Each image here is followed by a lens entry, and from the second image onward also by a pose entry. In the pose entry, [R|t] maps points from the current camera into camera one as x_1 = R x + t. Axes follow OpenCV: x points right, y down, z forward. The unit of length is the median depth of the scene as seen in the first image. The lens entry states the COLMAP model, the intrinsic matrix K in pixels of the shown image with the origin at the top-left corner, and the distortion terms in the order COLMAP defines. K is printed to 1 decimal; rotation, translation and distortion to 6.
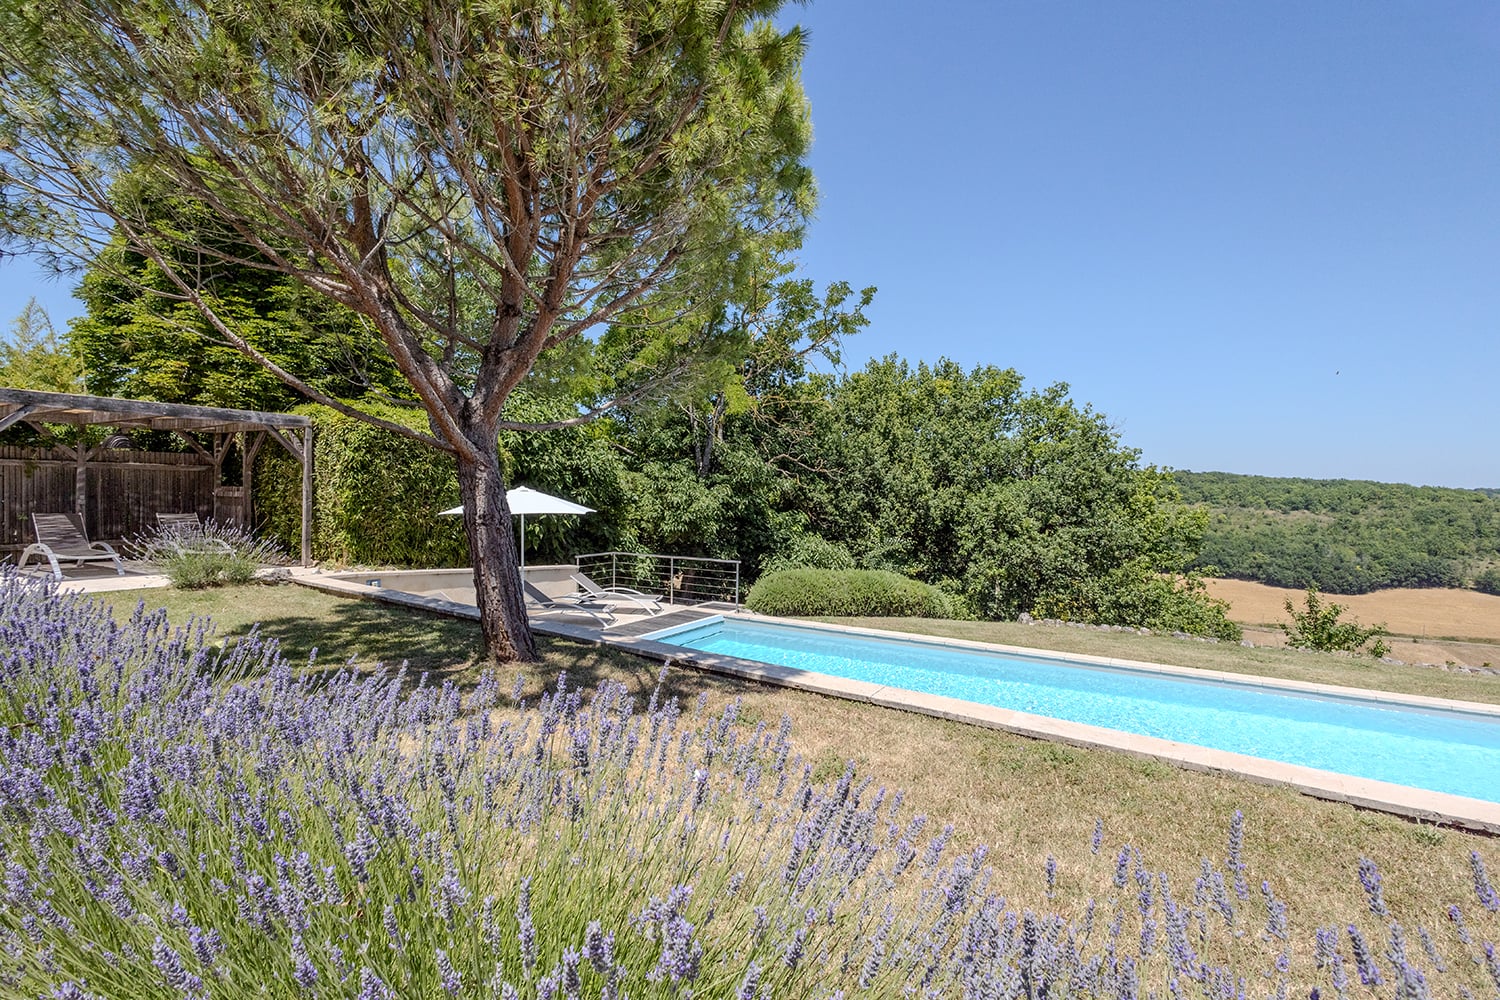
lens RADIAL K [[687.2, 0, 756.3], [0, 687.2, 496.3], [0, 0, 1]] dist [0.014562, -0.001061]
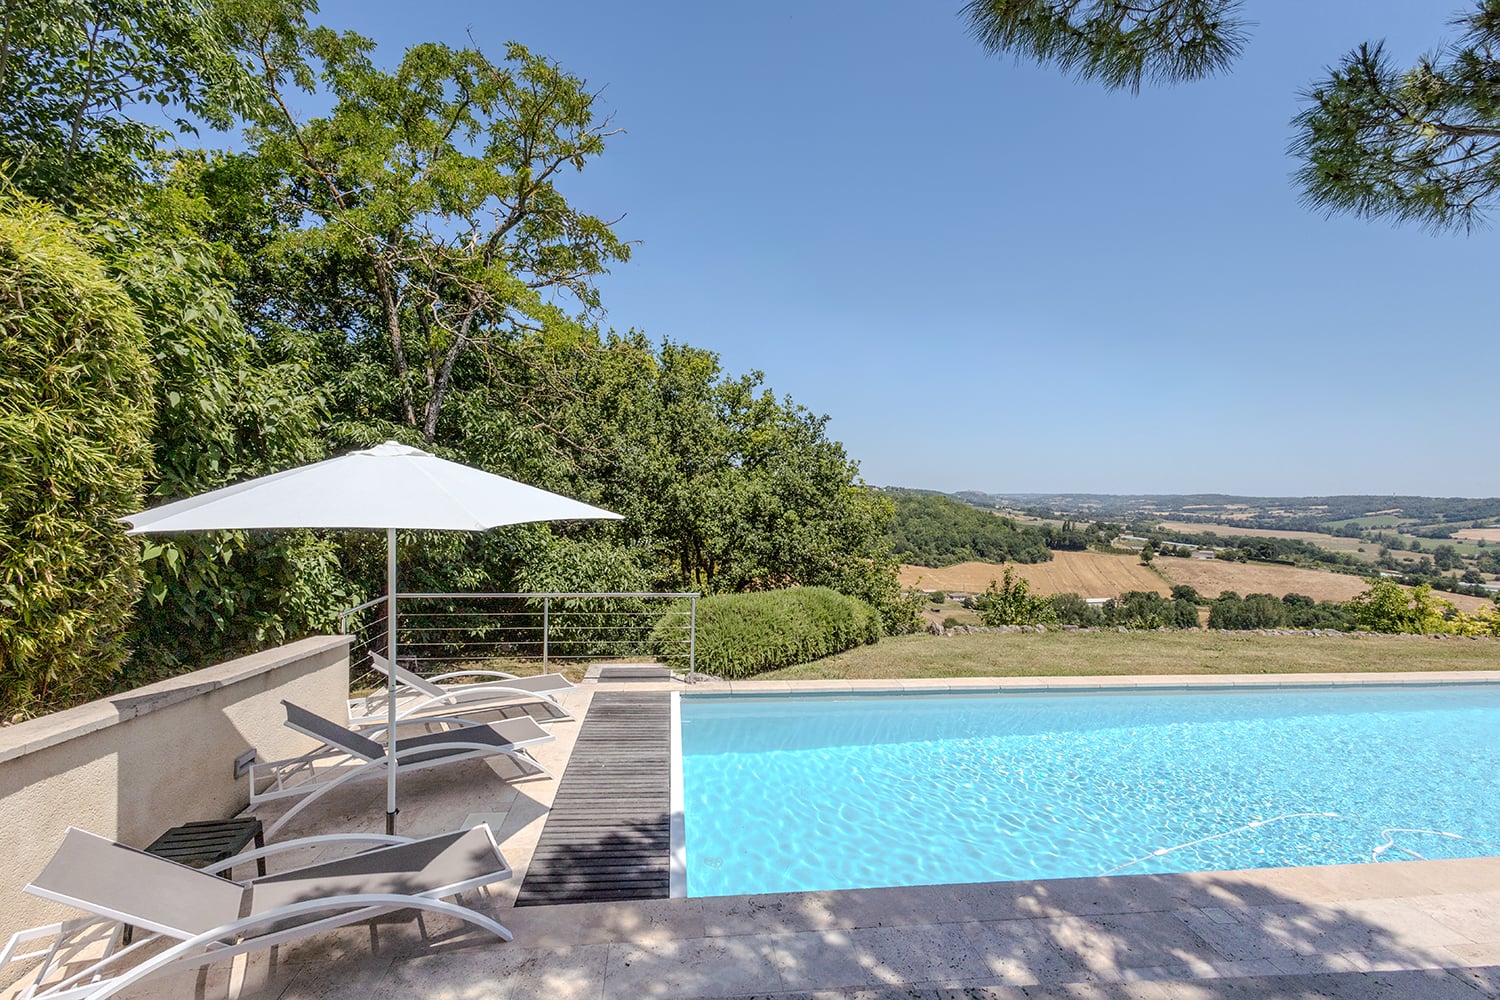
lens RADIAL K [[687.2, 0, 750.8], [0, 687.2, 500.2], [0, 0, 1]] dist [0.014562, -0.001061]
pose [[0.790514, -0.005407, 0.612420, -0.214214], [-0.004836, 0.999875, 0.015071, 0.003741], [-0.612425, -0.014875, 0.790389, 0.319389]]
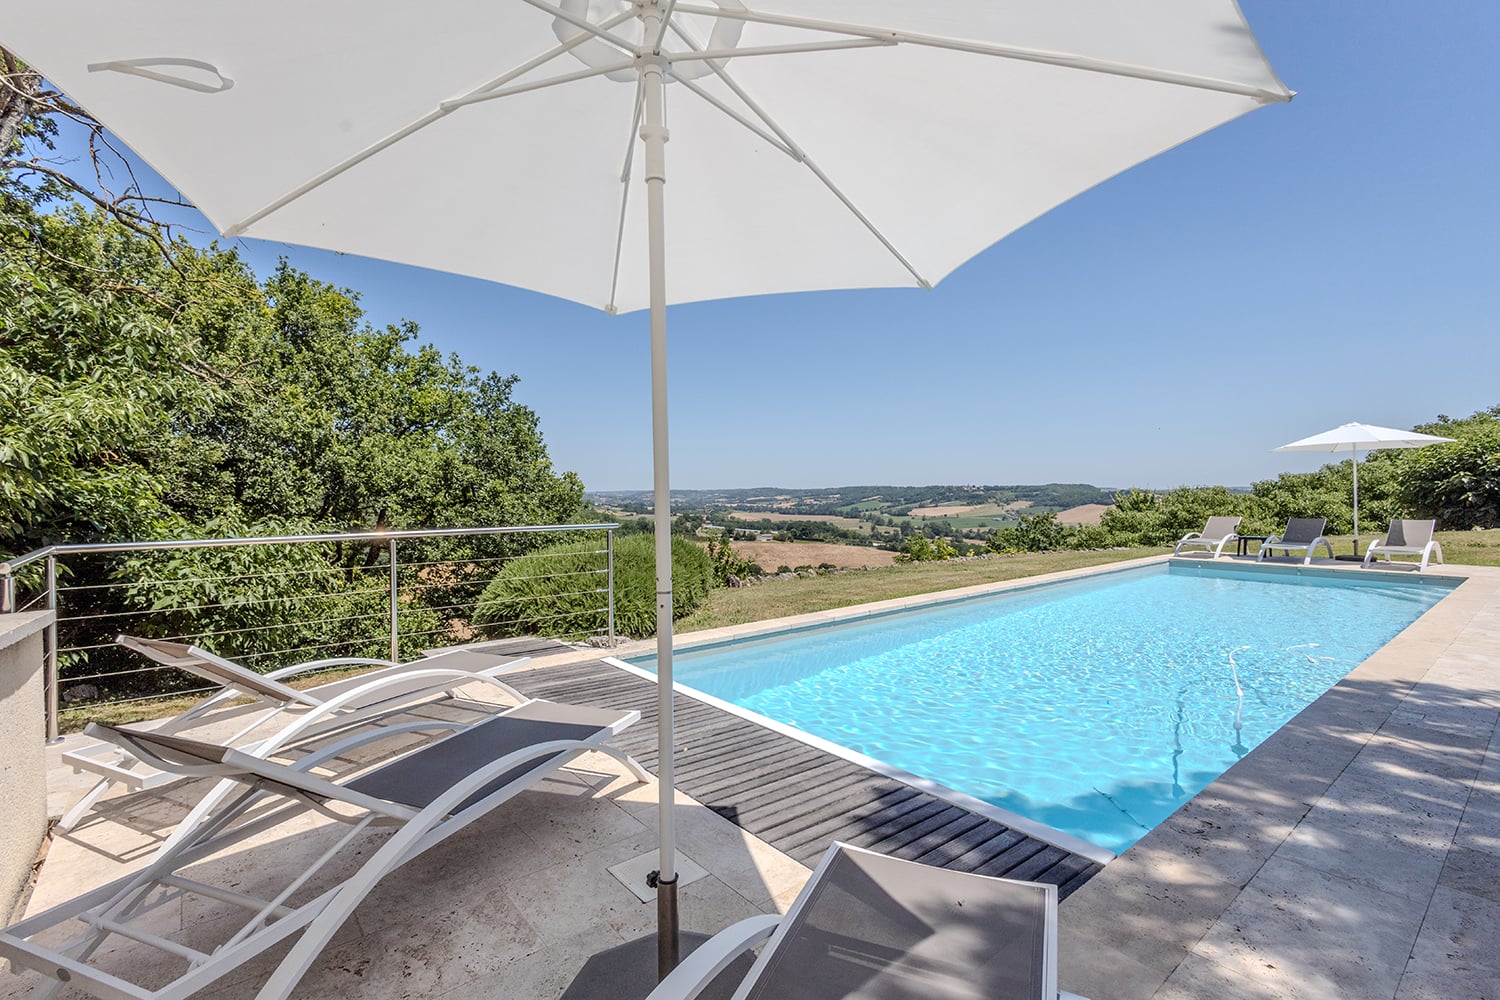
lens RADIAL K [[687.2, 0, 751.1], [0, 687.2, 497.2], [0, 0, 1]] dist [0.014562, -0.001061]
pose [[0.338343, -0.020962, 0.940789, -0.245947], [0.017886, 0.999715, 0.015843, 0.045125], [-0.940853, 0.011467, 0.338622, 0.482694]]
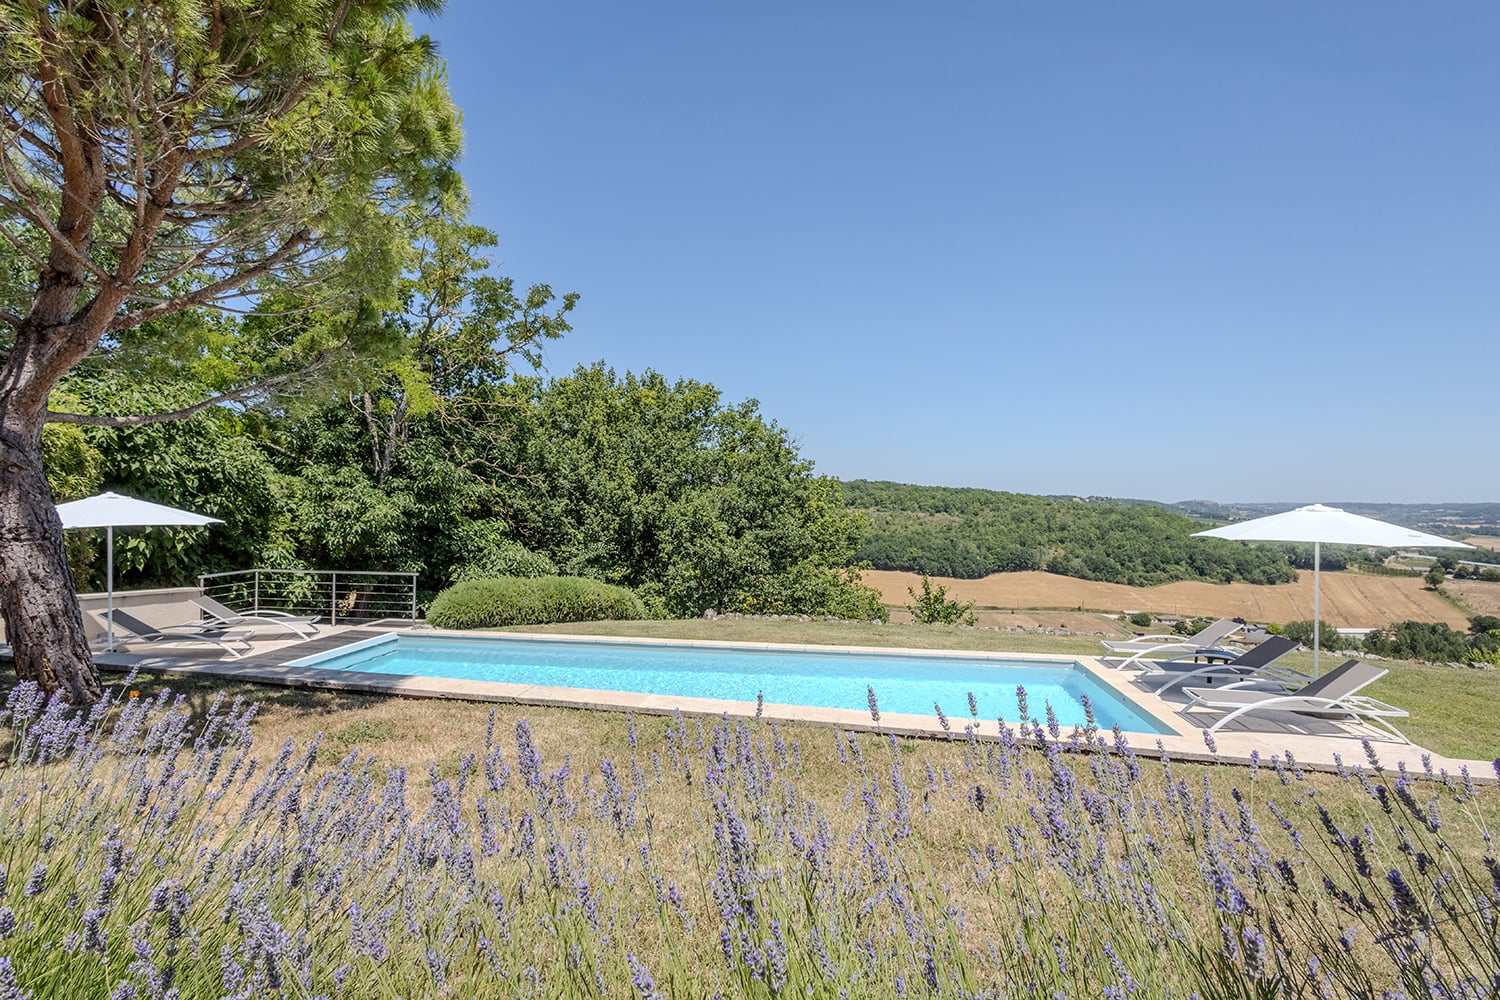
lens RADIAL K [[687.2, 0, 751.0], [0, 687.2, 497.8], [0, 0, 1]] dist [0.014562, -0.001061]
pose [[0.923128, -0.001055, 0.384492, 0.021385], [0.003724, 0.999974, -0.006197, -0.000047], [-0.384475, 0.007152, 0.923108, -0.021473]]
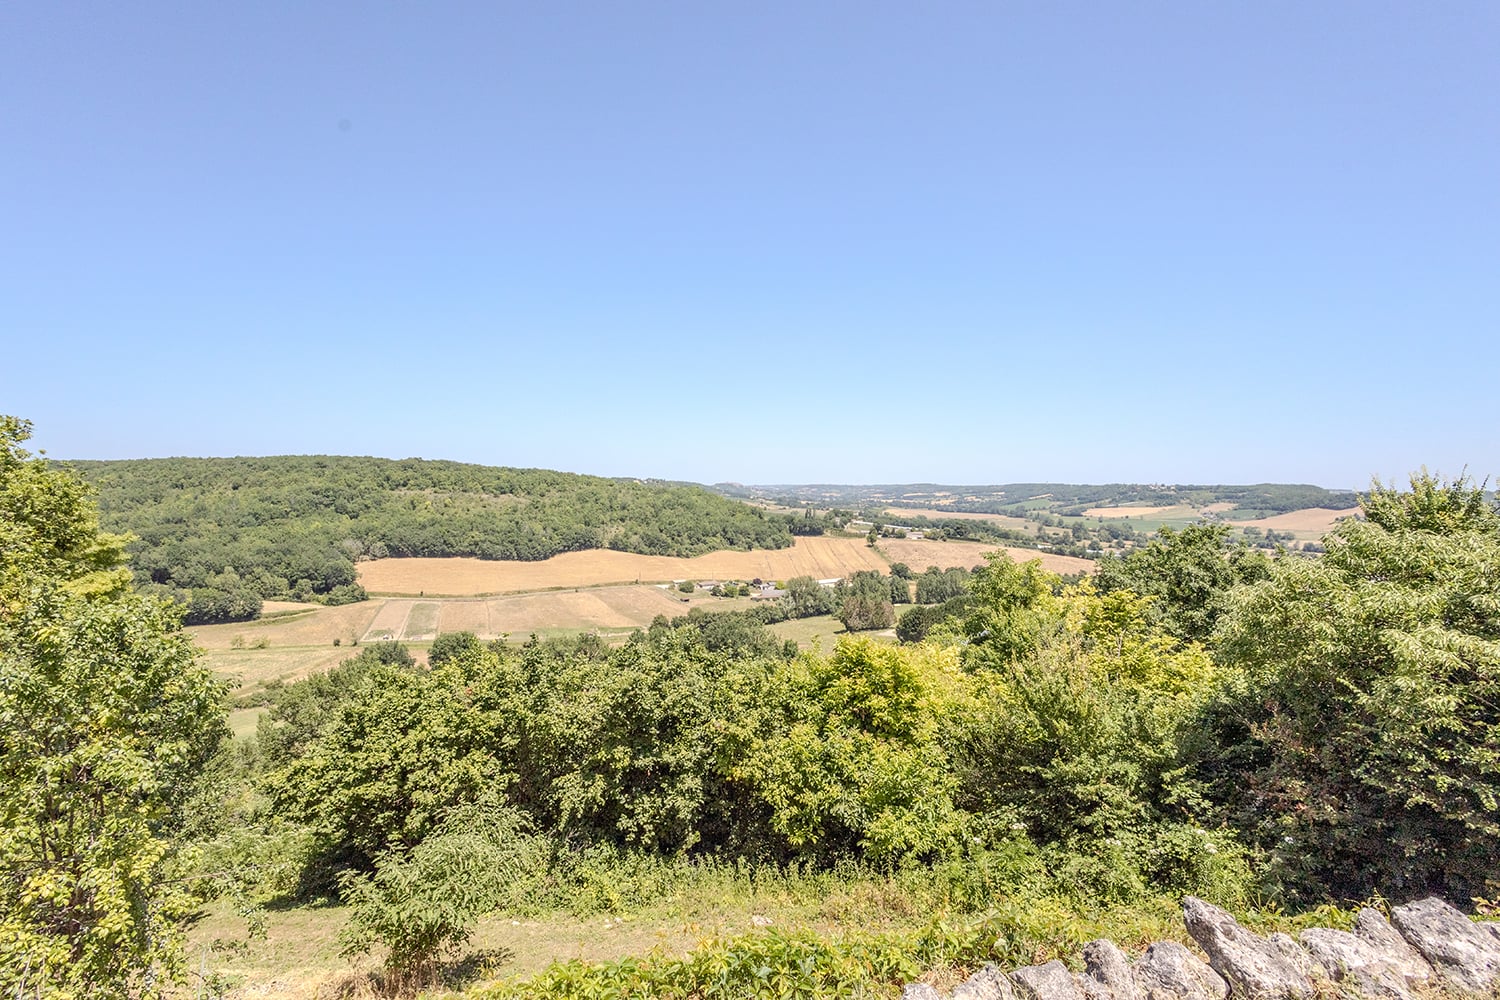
lens RADIAL K [[687.2, 0, 749.7], [0, 687.2, 500.9], [0, 0, 1]] dist [0.014562, -0.001061]
pose [[0.542252, -0.024369, 0.839862, 0.628986], [0.003840, 0.999641, 0.026526, 0.069333], [-0.840207, -0.011158, 0.542151, 0.368787]]
